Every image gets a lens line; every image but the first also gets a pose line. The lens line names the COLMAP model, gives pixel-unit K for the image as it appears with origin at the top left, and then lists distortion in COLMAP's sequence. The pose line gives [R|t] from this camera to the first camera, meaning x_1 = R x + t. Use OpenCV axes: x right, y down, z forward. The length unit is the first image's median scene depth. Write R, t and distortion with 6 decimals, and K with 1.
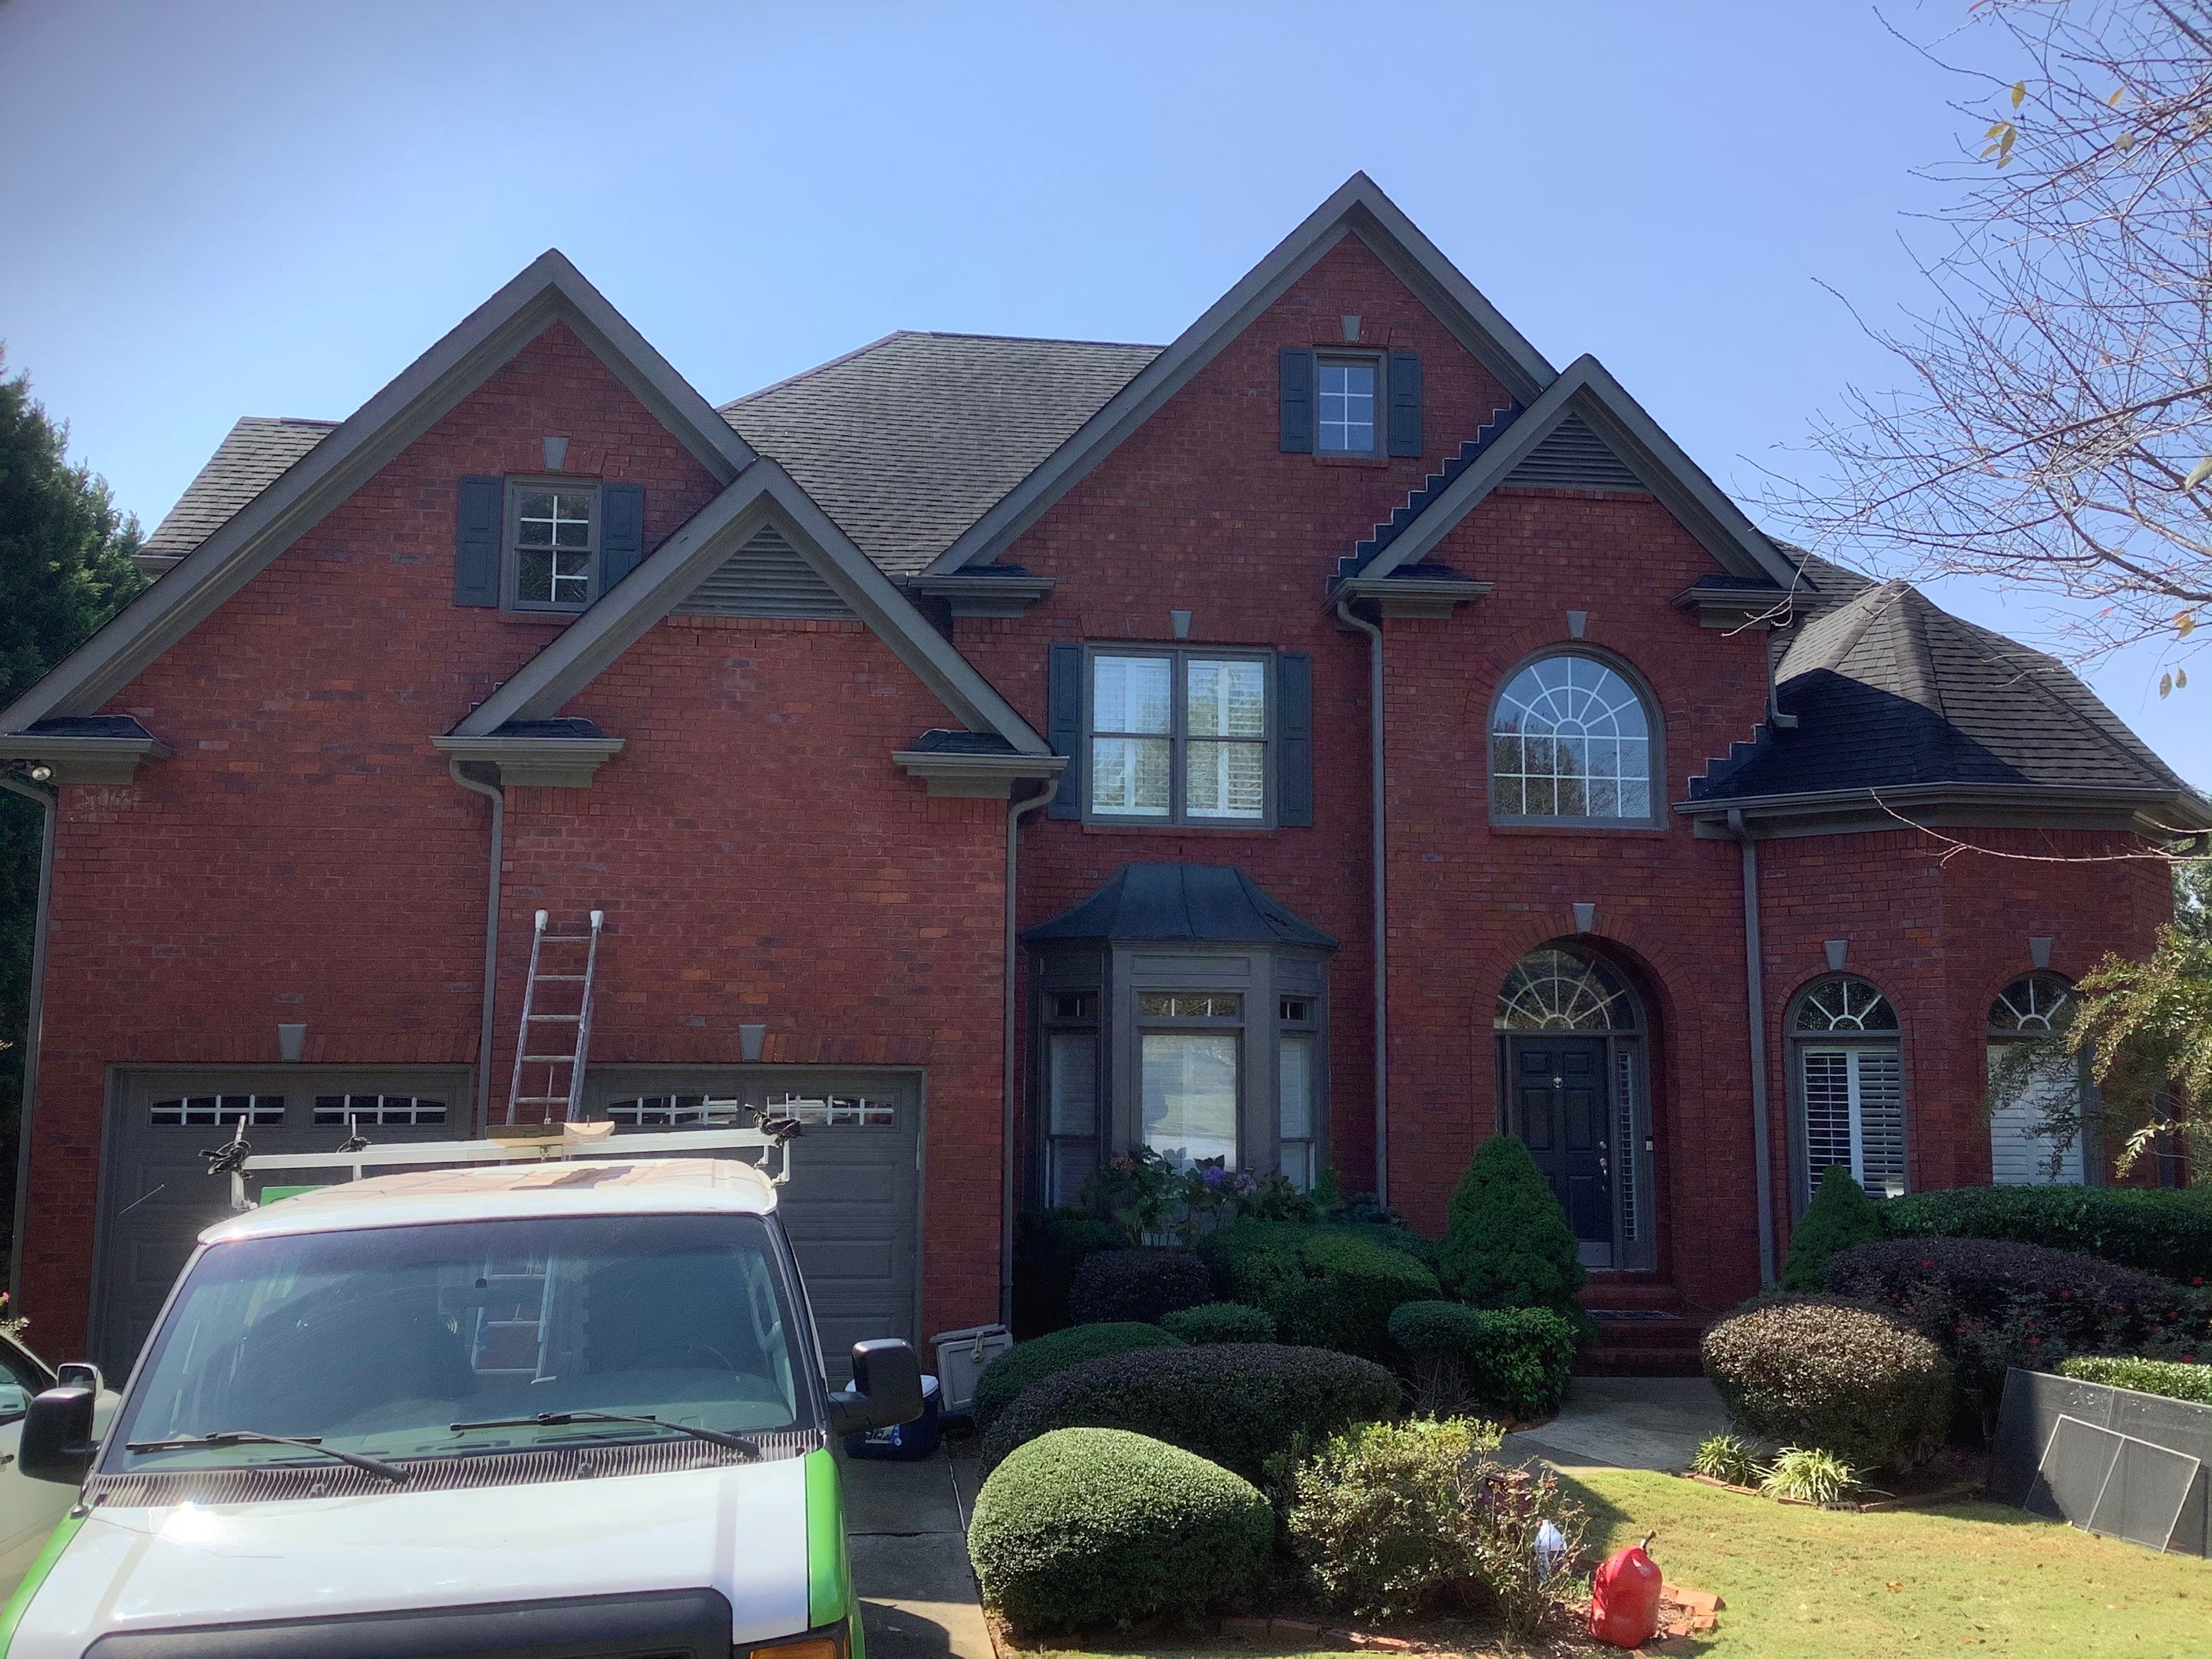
lens RADIAL K [[1982.3, 0, 1111.8], [0, 1982.3, 804.9], [0, 0, 1]] dist [0.128167, -0.281049]
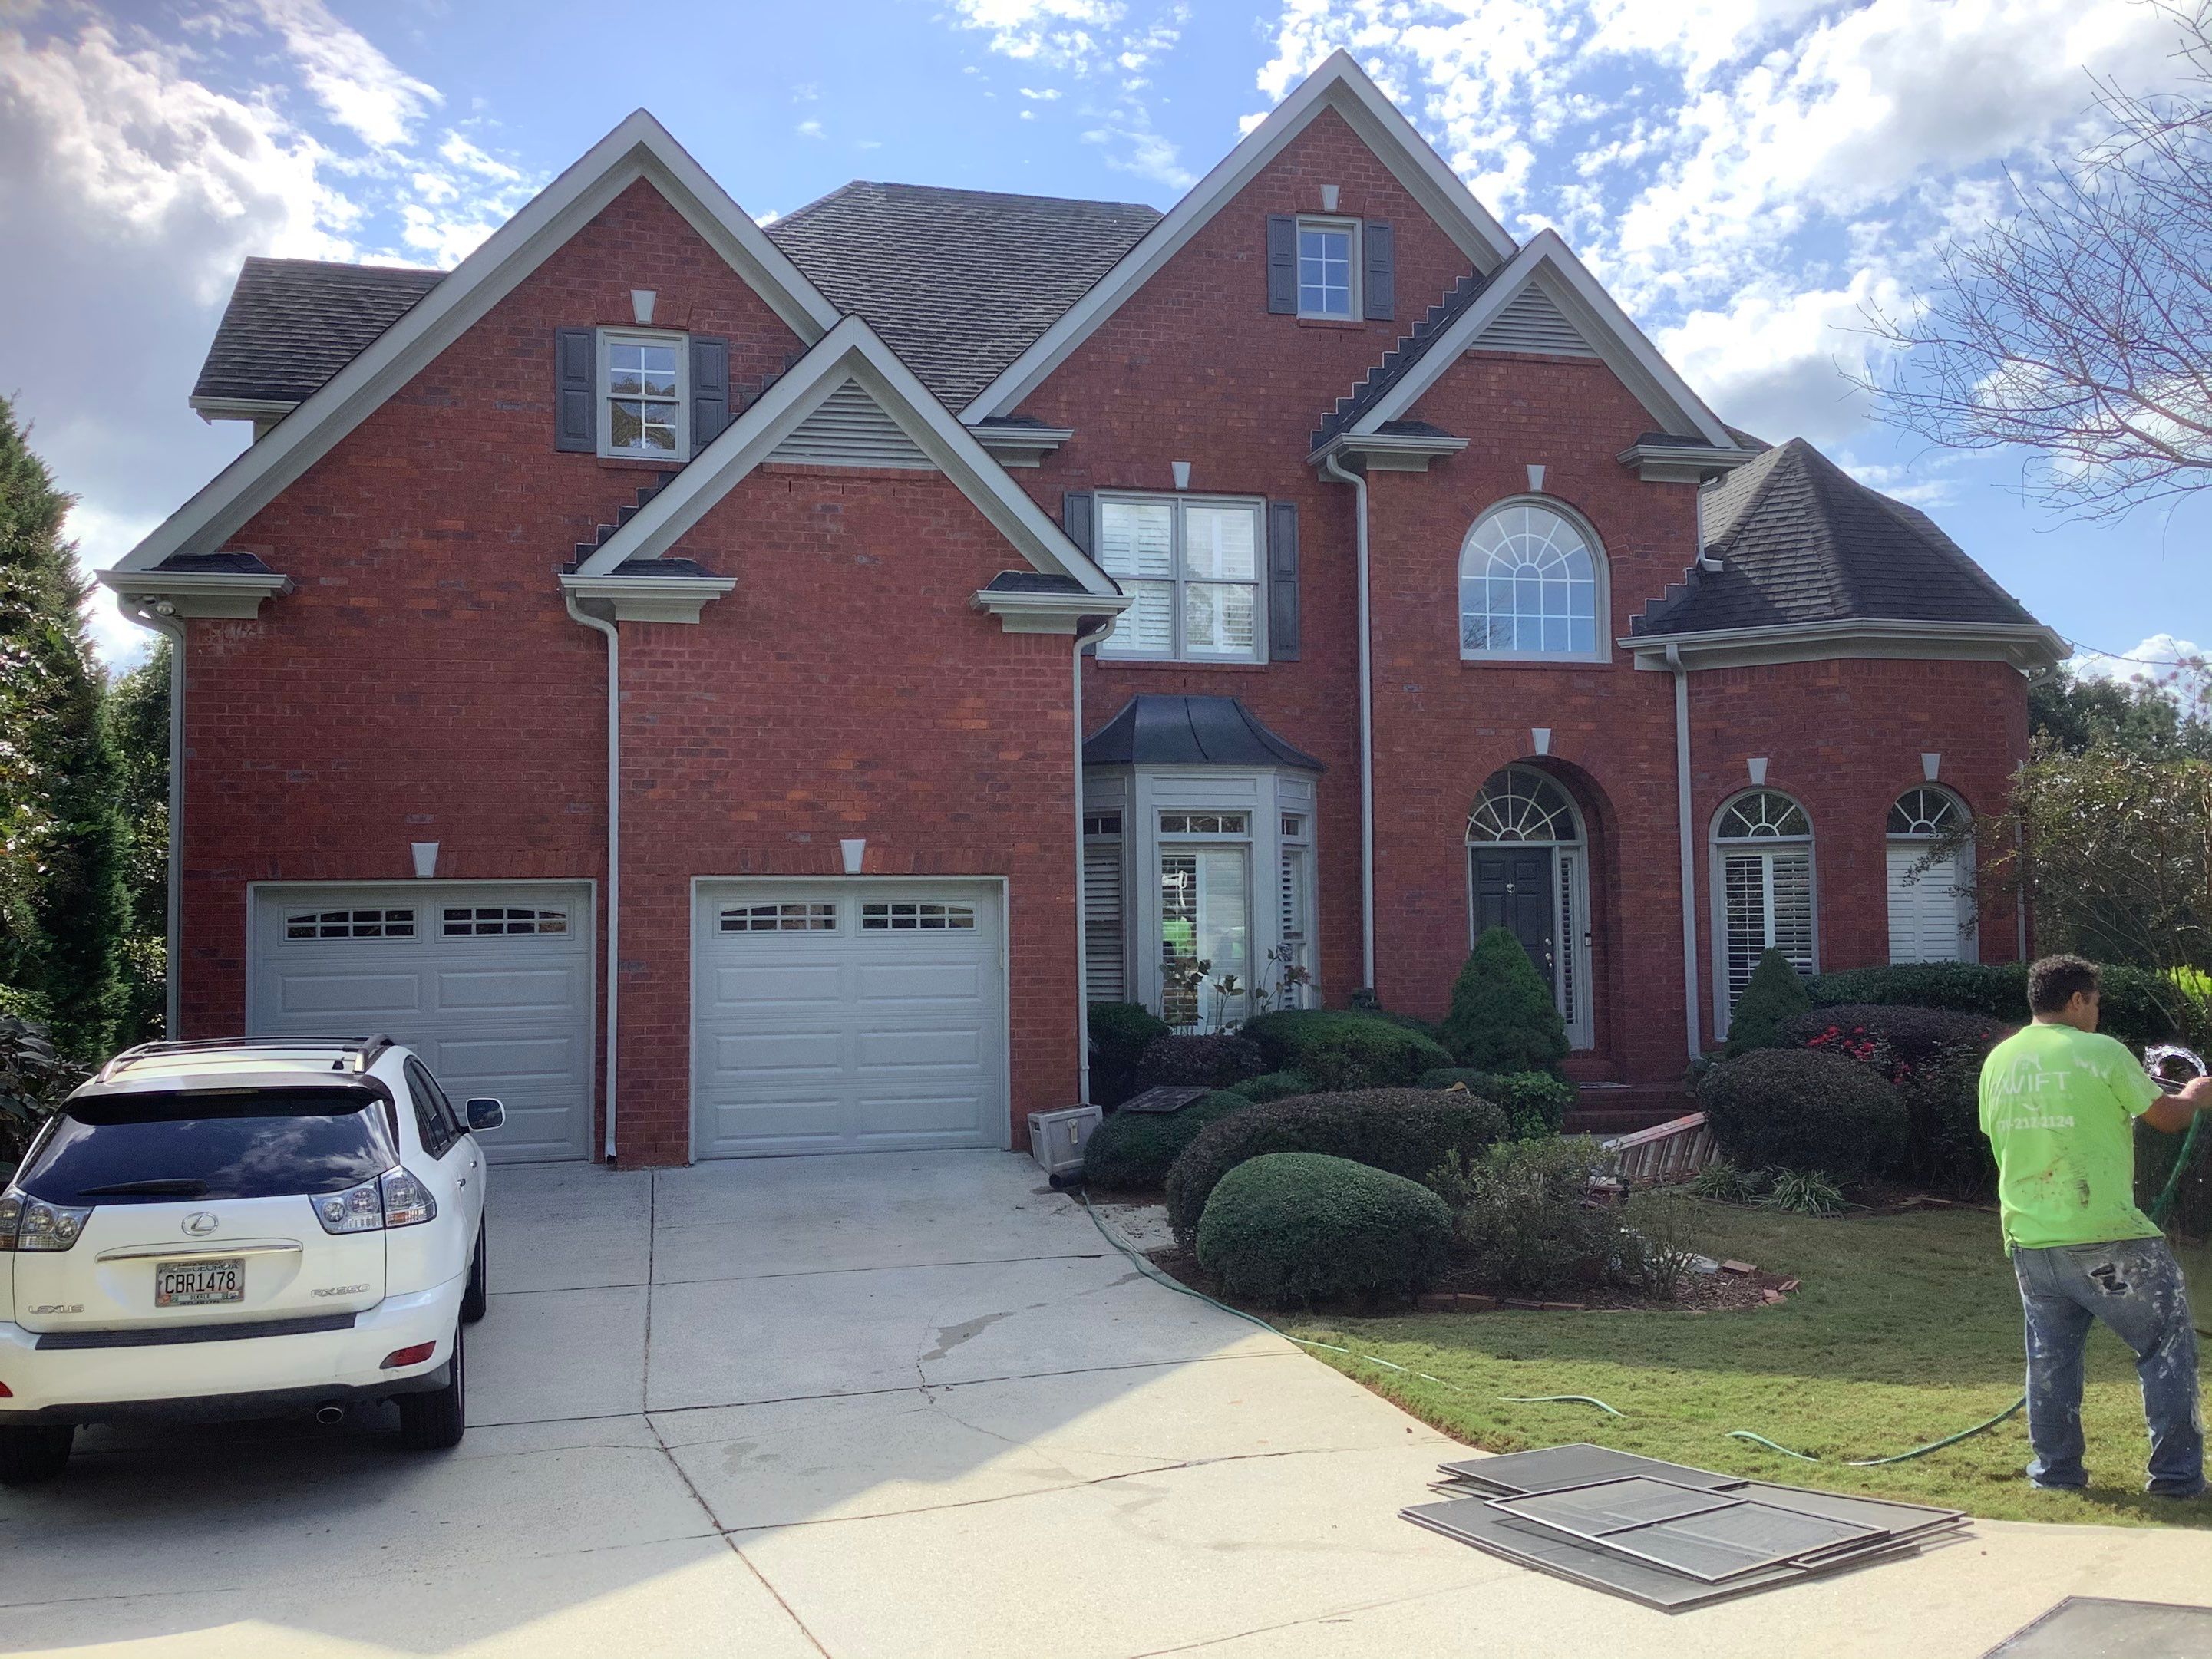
lens RADIAL K [[1982.3, 0, 1111.8], [0, 1982.3, 804.9], [0, 0, 1]] dist [0.128167, -0.281049]
pose [[0.992445, -0.010679, 0.122225, -0.148421], [0.001293, 0.997060, 0.076617, 0.006115], [-0.122683, -0.075880, 0.989541, -0.089797]]
